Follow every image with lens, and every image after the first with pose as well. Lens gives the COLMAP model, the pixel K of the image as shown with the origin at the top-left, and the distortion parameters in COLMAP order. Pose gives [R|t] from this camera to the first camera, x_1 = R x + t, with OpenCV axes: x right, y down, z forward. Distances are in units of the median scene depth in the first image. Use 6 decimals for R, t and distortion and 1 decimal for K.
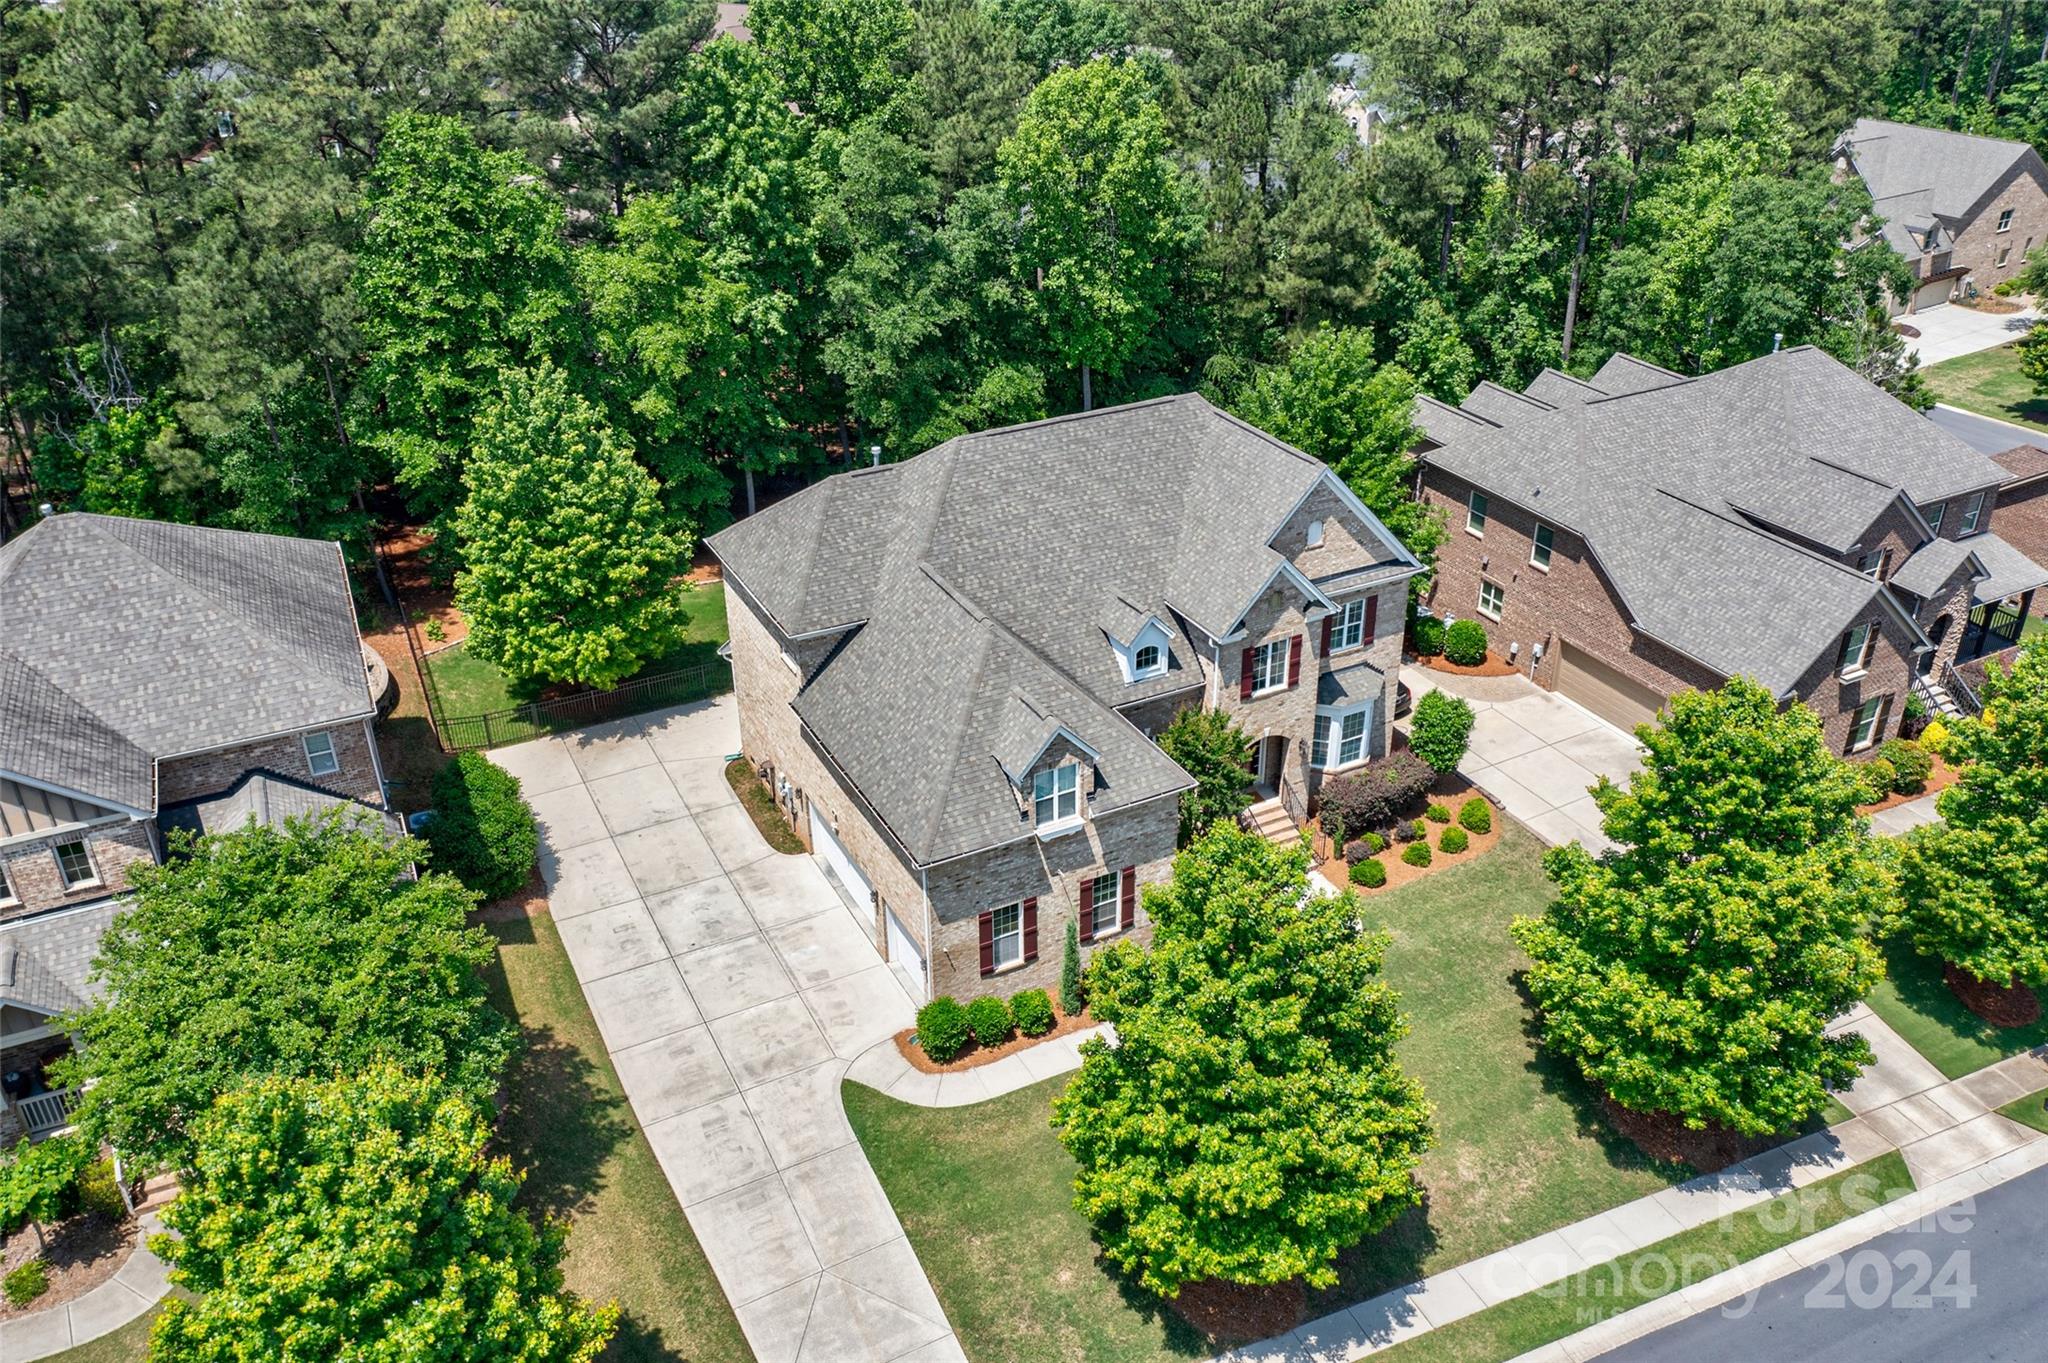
lens RADIAL K [[1700.9, 0, 1024.3], [0, 1700.9, 681.0], [0, 0, 1]] dist [-0.000490, -0.000762]
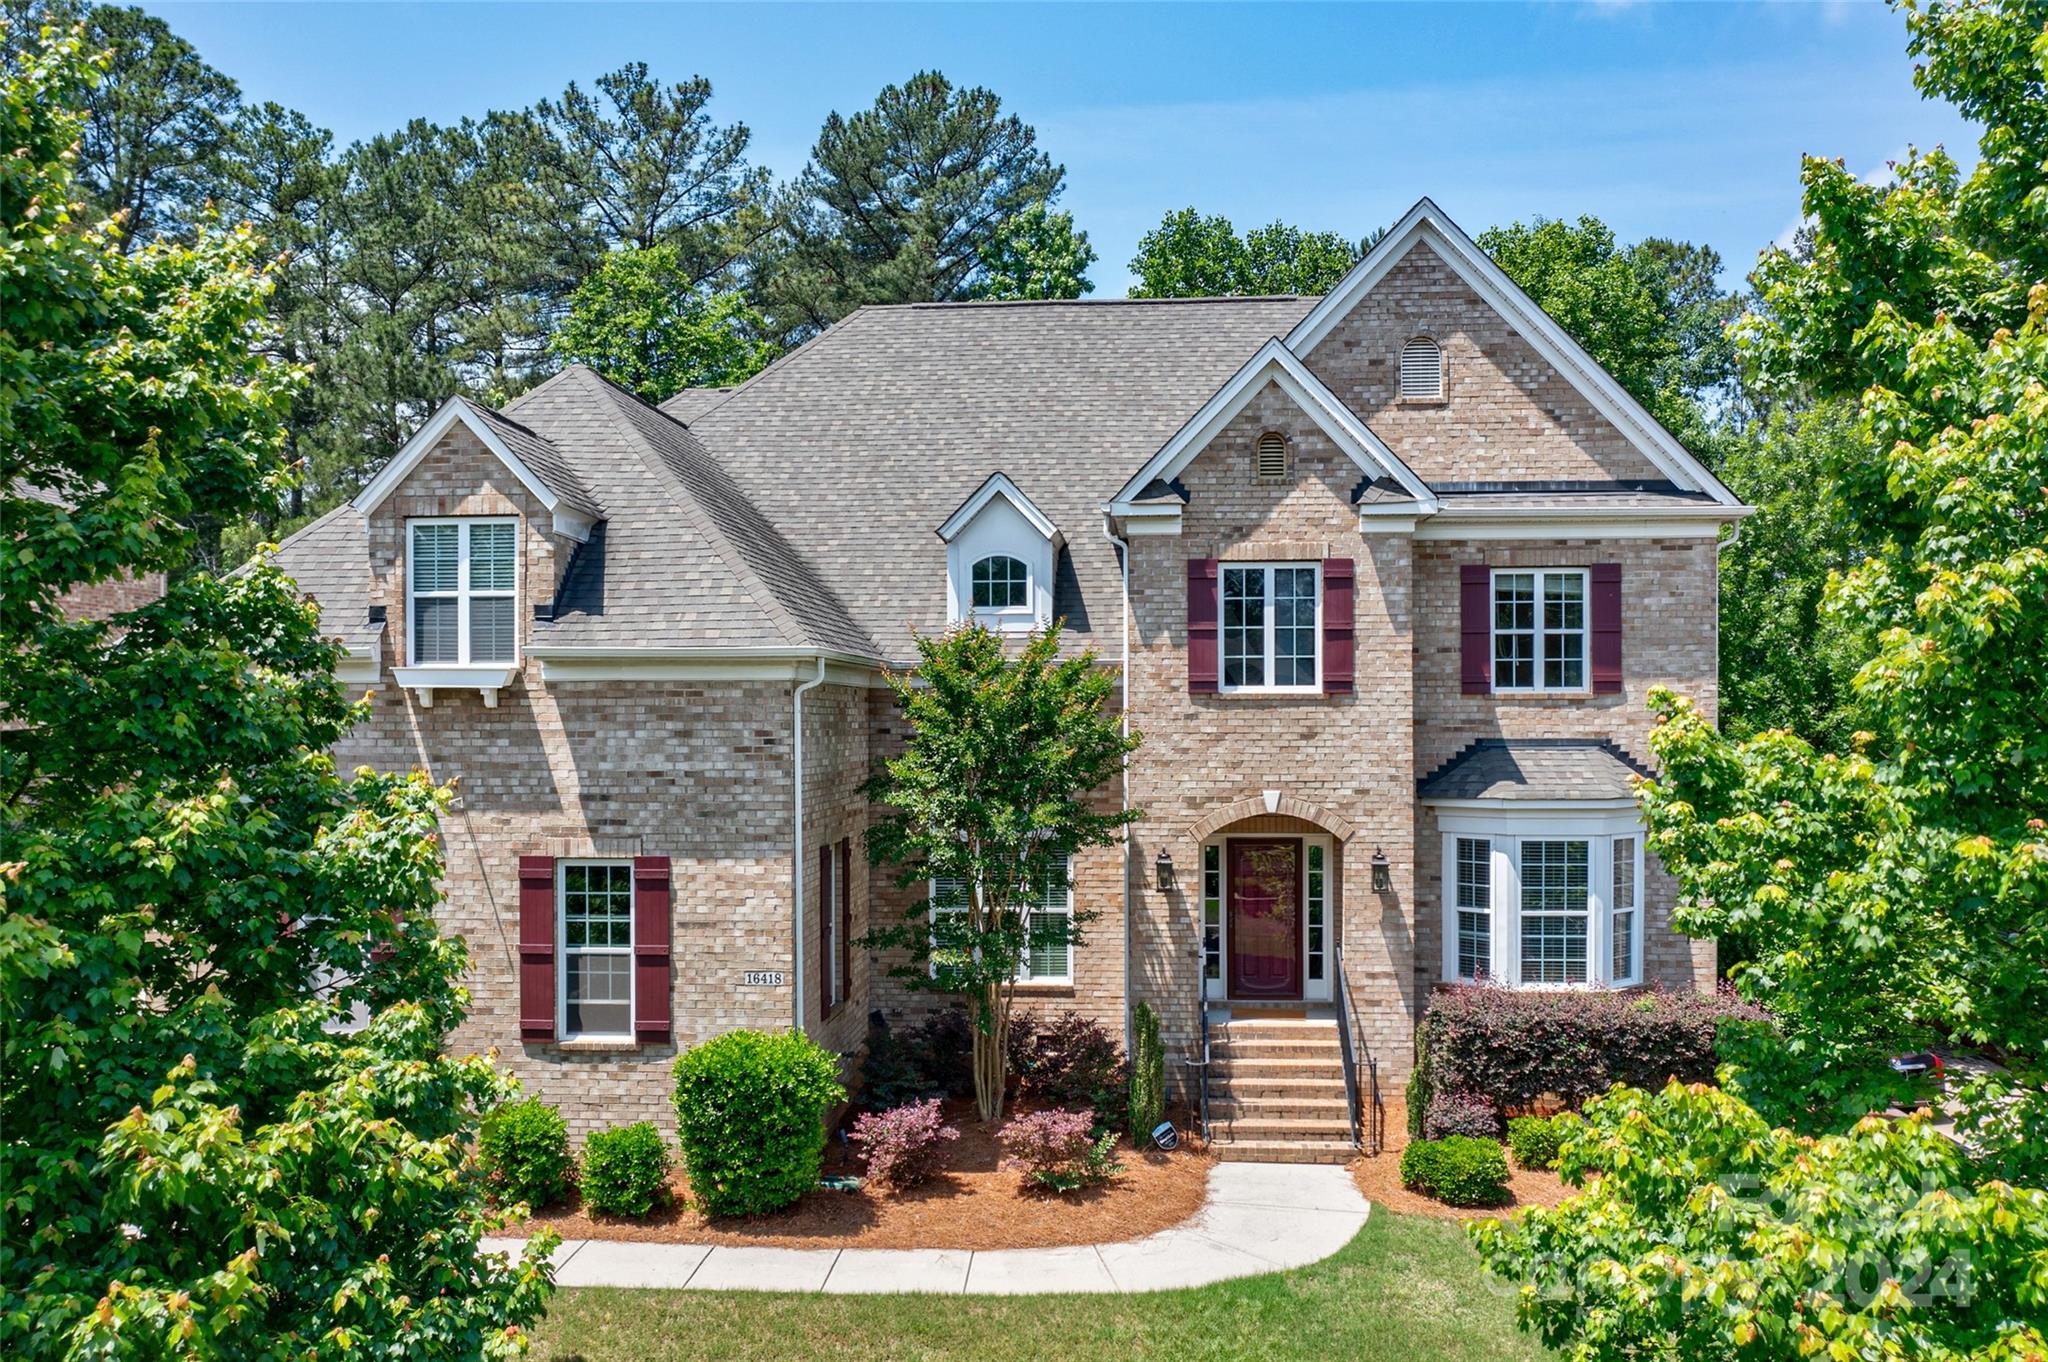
lens RADIAL K [[1700.9, 0, 1023.3], [0, 1700.9, 682.4], [0, 0, 1]] dist [-0.000490, -0.000762]
pose [[0.847922, 0.000130, -0.530121, 0.317537], [-0.262626, 0.868763, -0.419854, 0.199548], [0.460495, 0.495227, 0.736678, 0.656042]]
